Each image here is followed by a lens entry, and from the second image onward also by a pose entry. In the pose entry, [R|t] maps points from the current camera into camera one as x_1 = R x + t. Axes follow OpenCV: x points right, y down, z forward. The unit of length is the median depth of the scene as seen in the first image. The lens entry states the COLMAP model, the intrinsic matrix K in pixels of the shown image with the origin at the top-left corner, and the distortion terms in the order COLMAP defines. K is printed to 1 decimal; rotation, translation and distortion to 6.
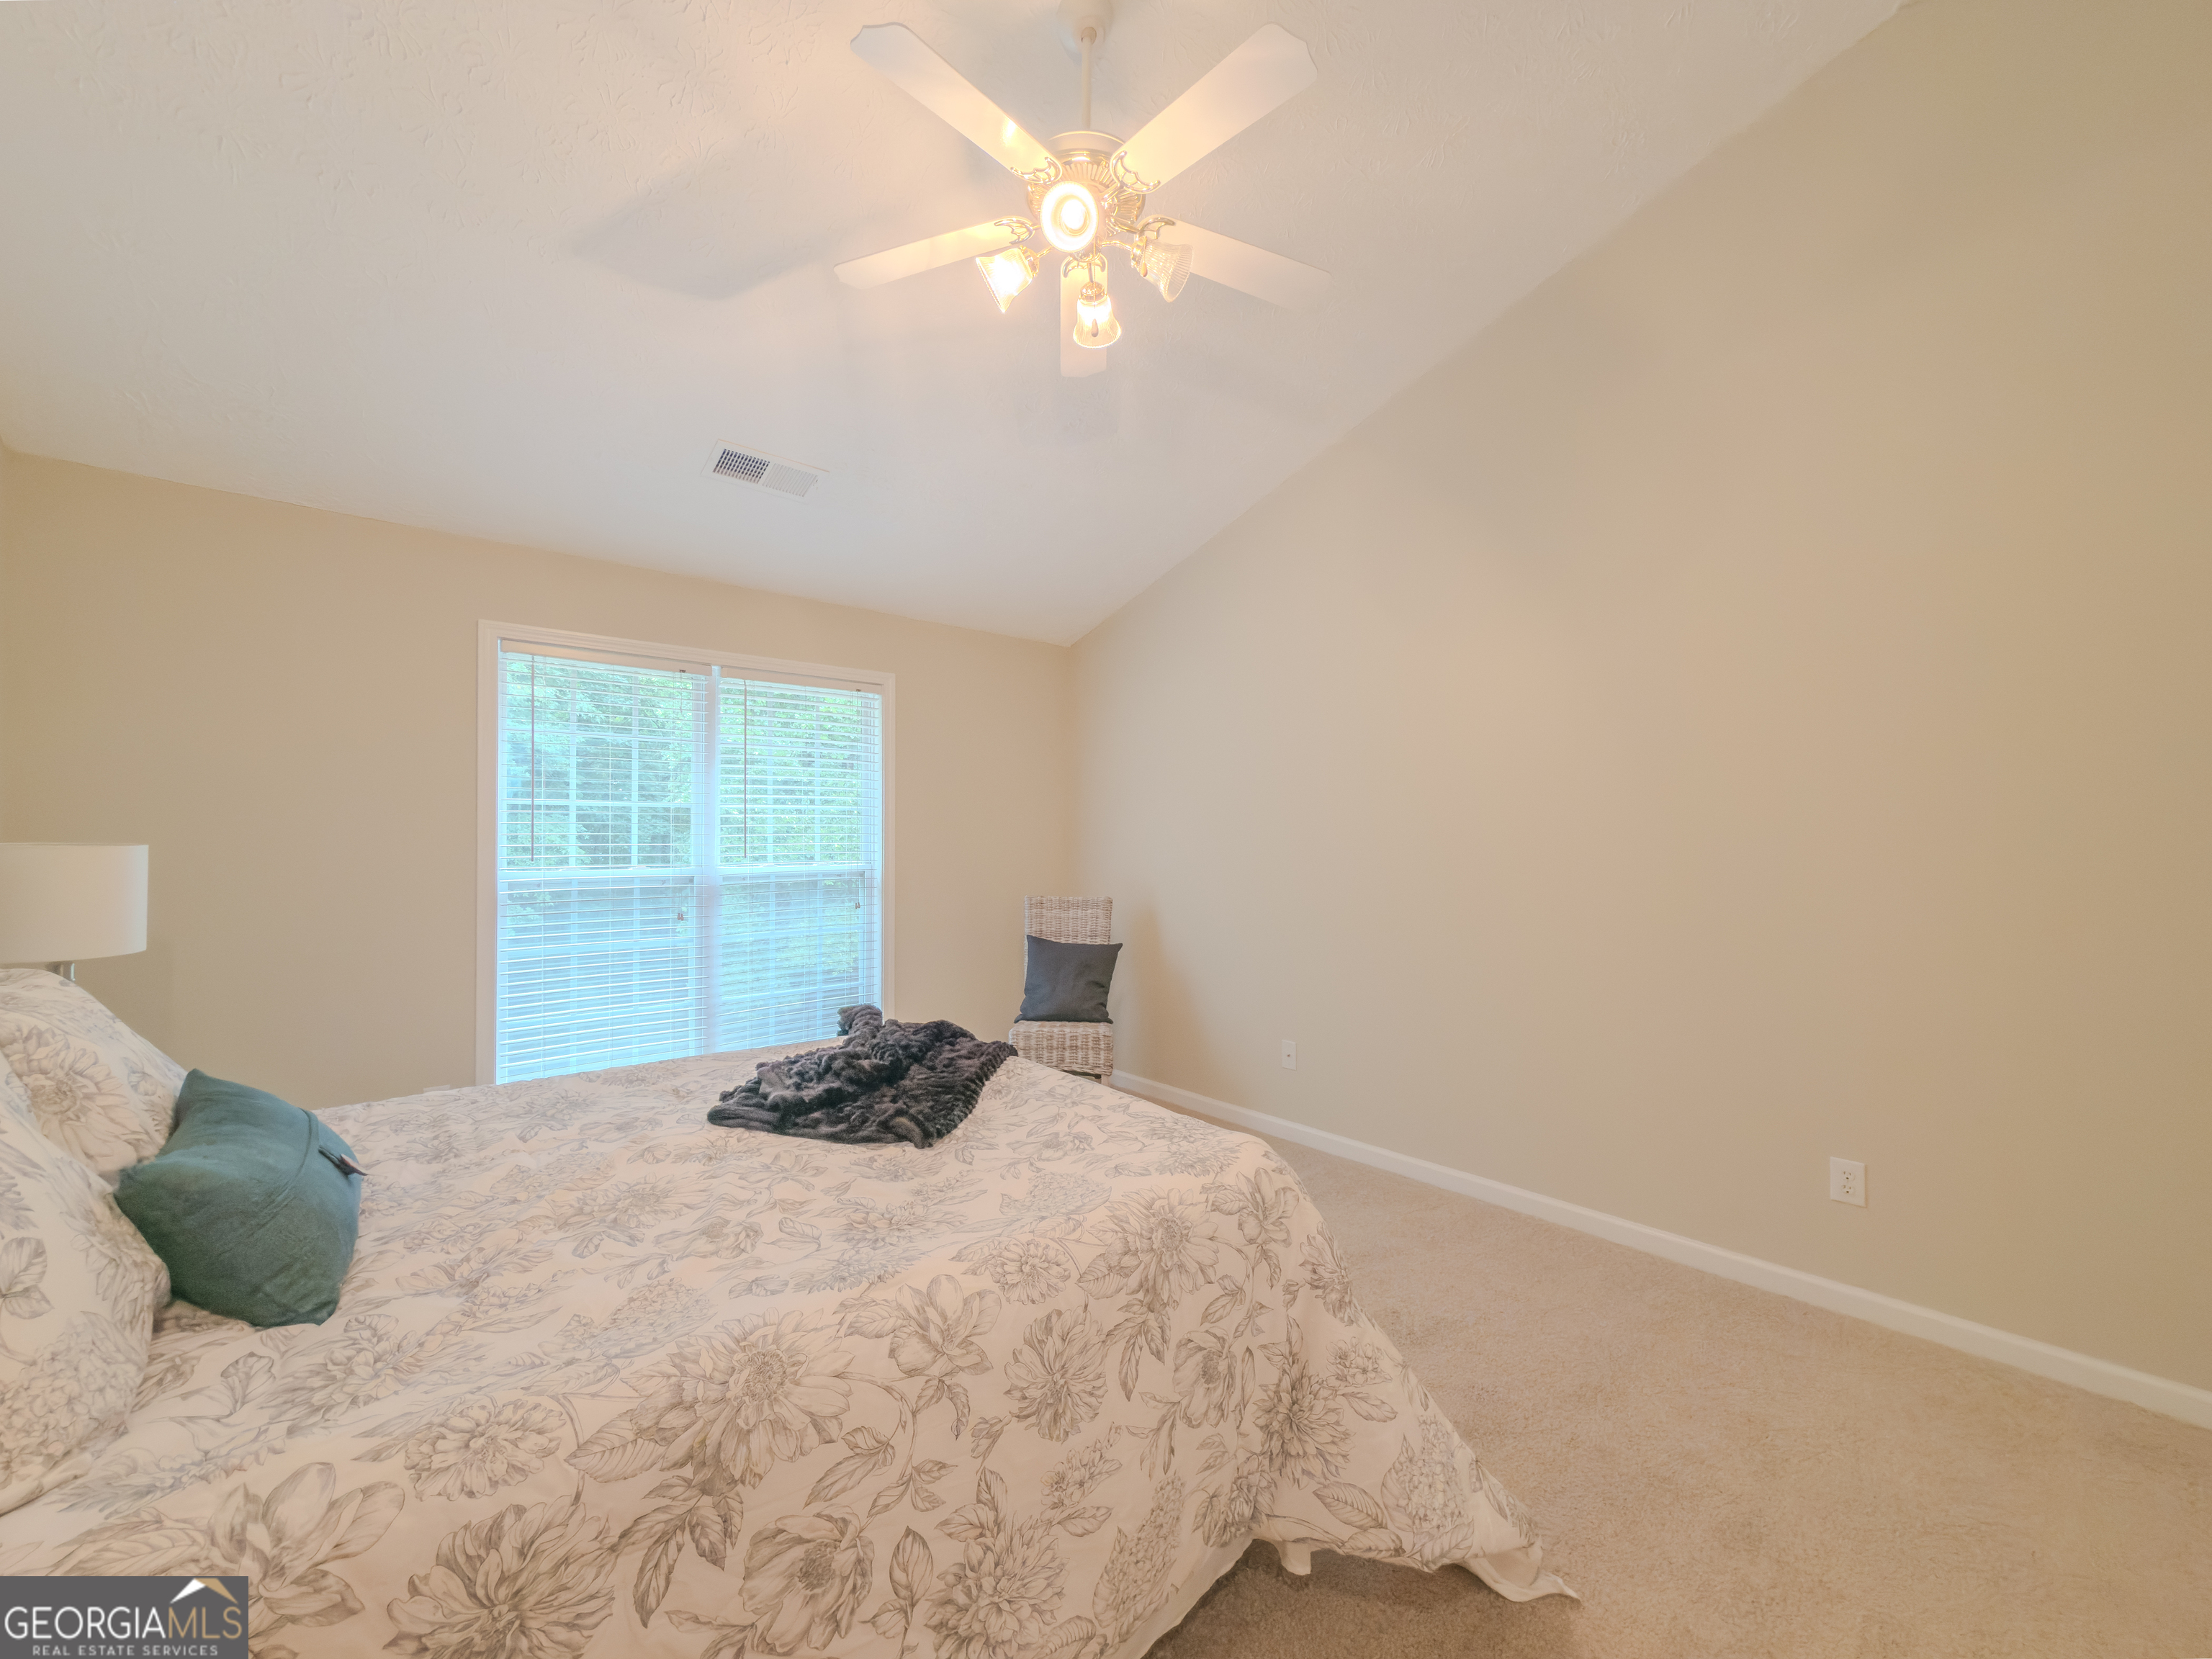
lens RADIAL K [[892.1, 0, 1104.7], [0, 892.1, 830.7], [0, 0, 1]] dist [0.002096, 0.001100]
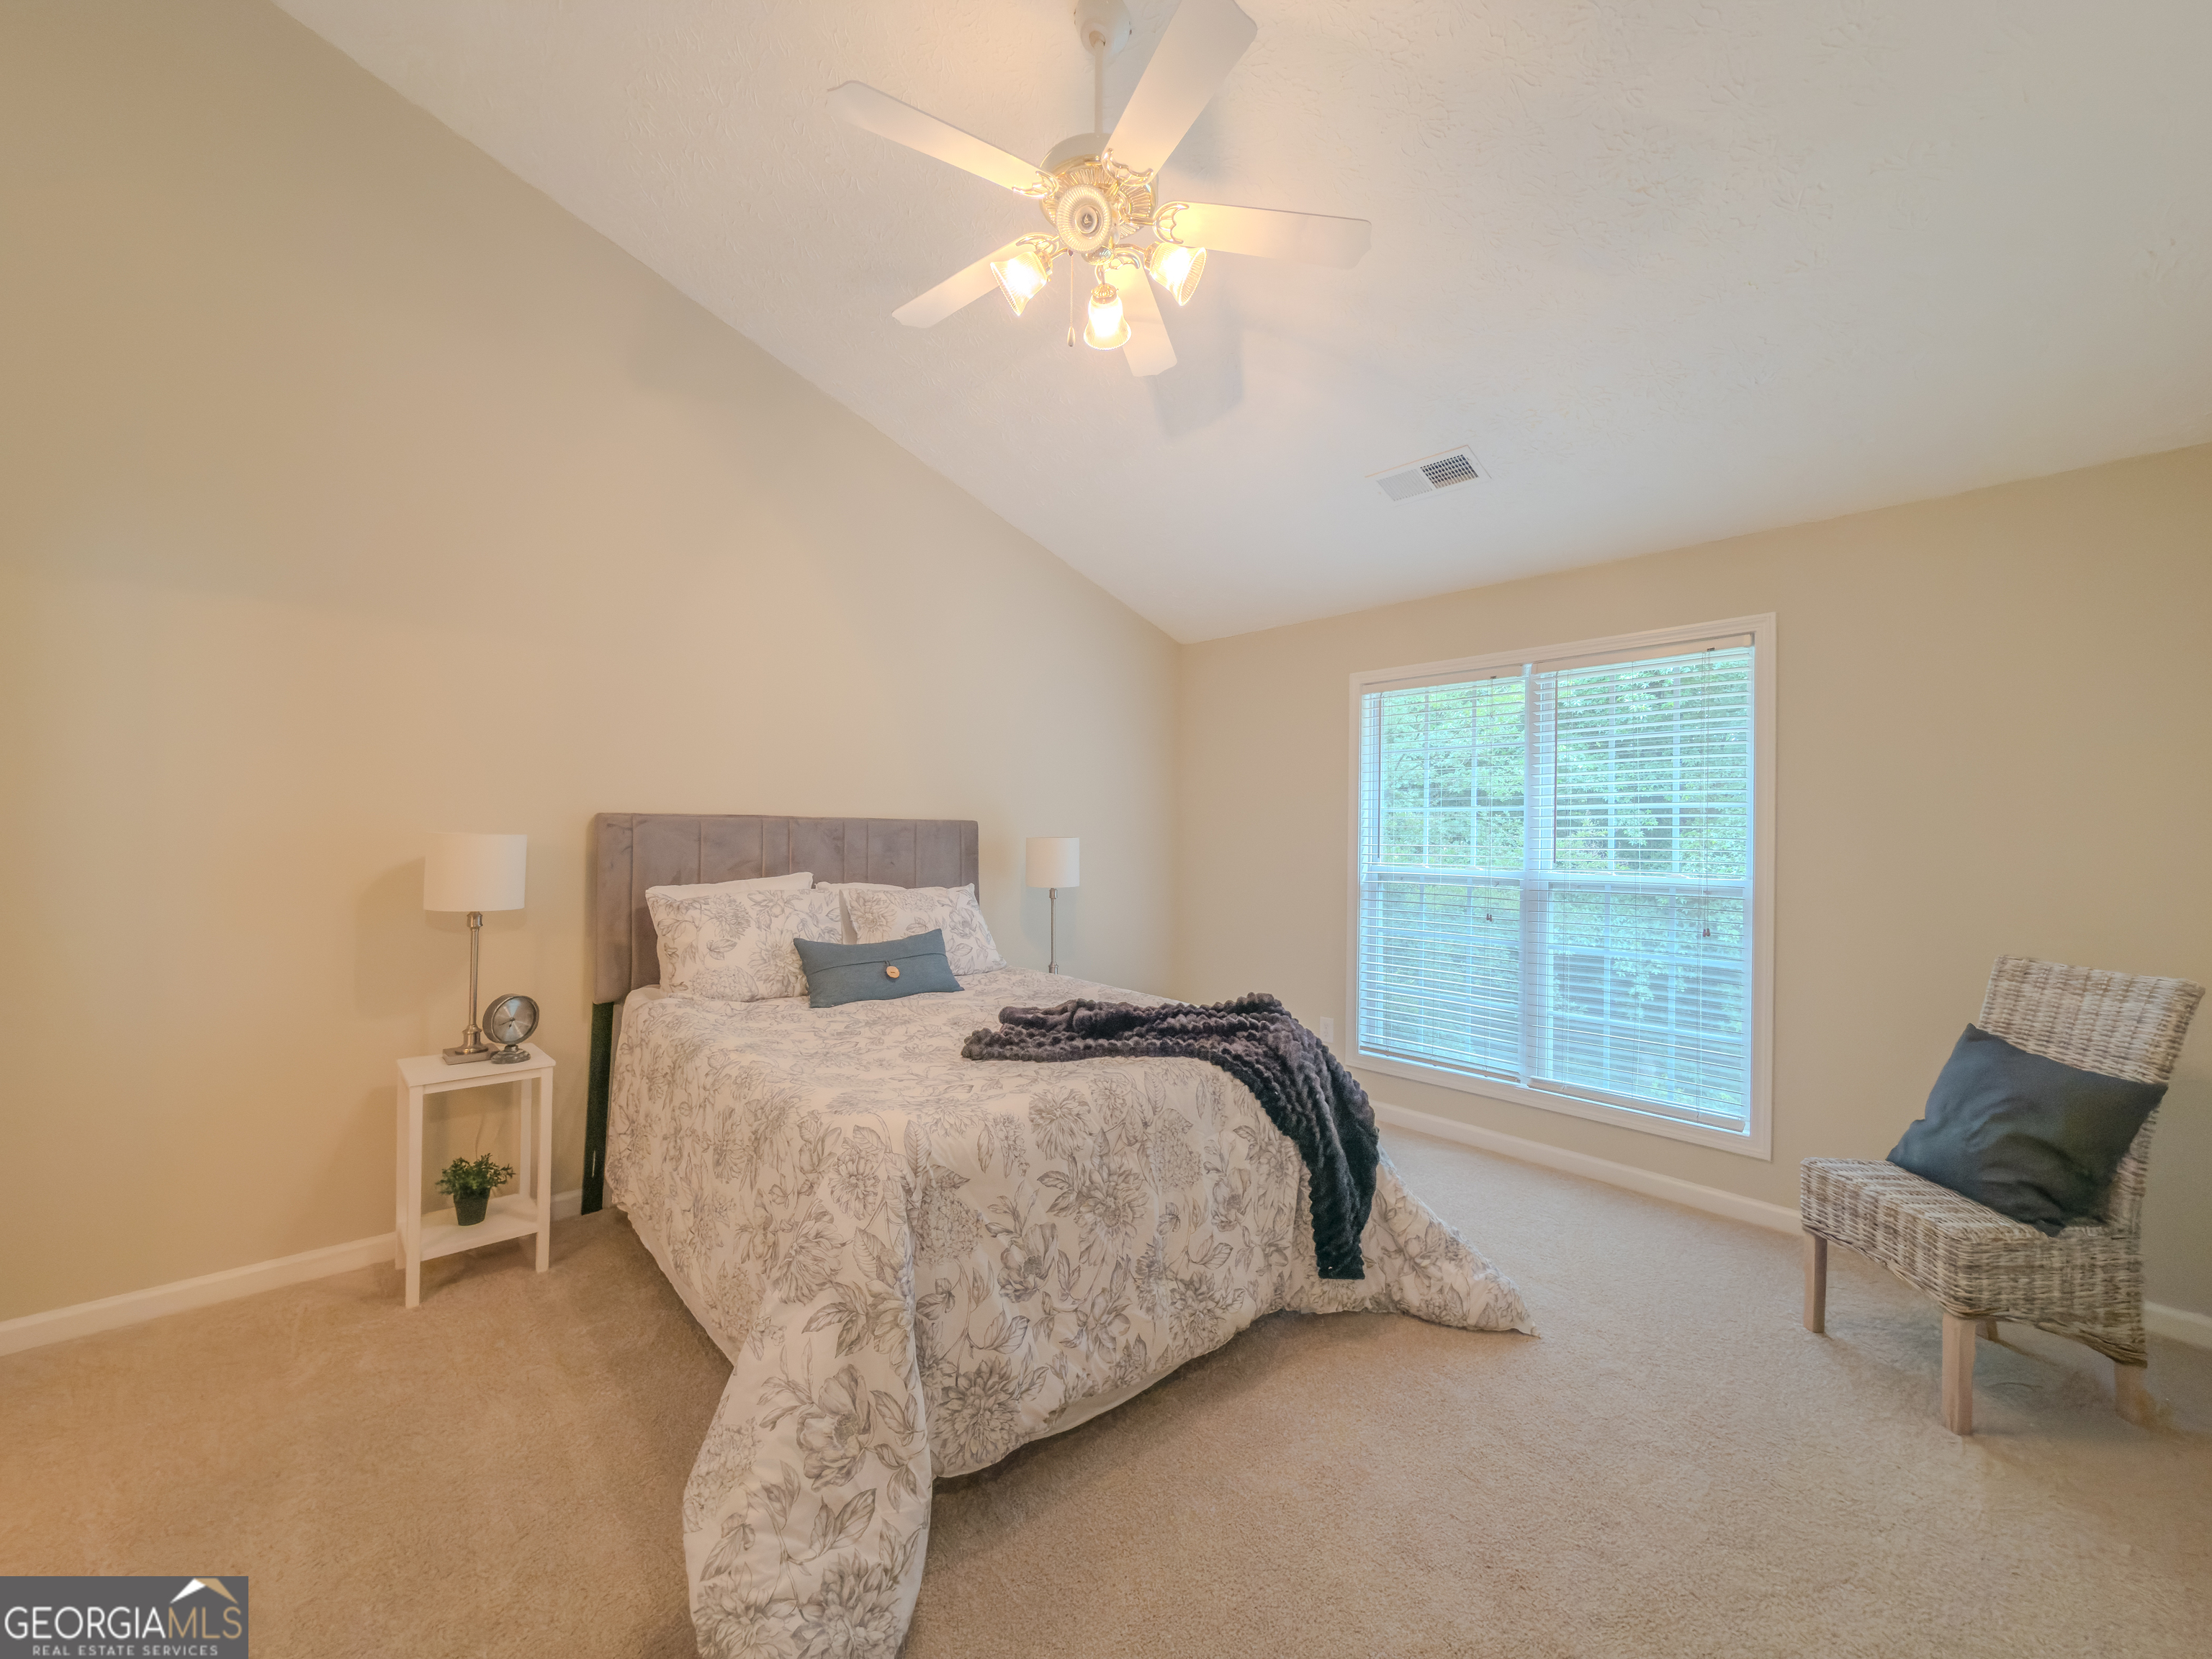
lens RADIAL K [[892.1, 0, 1119.9], [0, 892.1, 831.7], [0, 0, 1]] dist [0.002096, 0.001100]
pose [[0.018963, -0.001042, -0.999820, 0.506261], [-0.003921, 0.999992, -0.001116, 0.000873], [0.999813, 0.003942, 0.018958, 0.514699]]
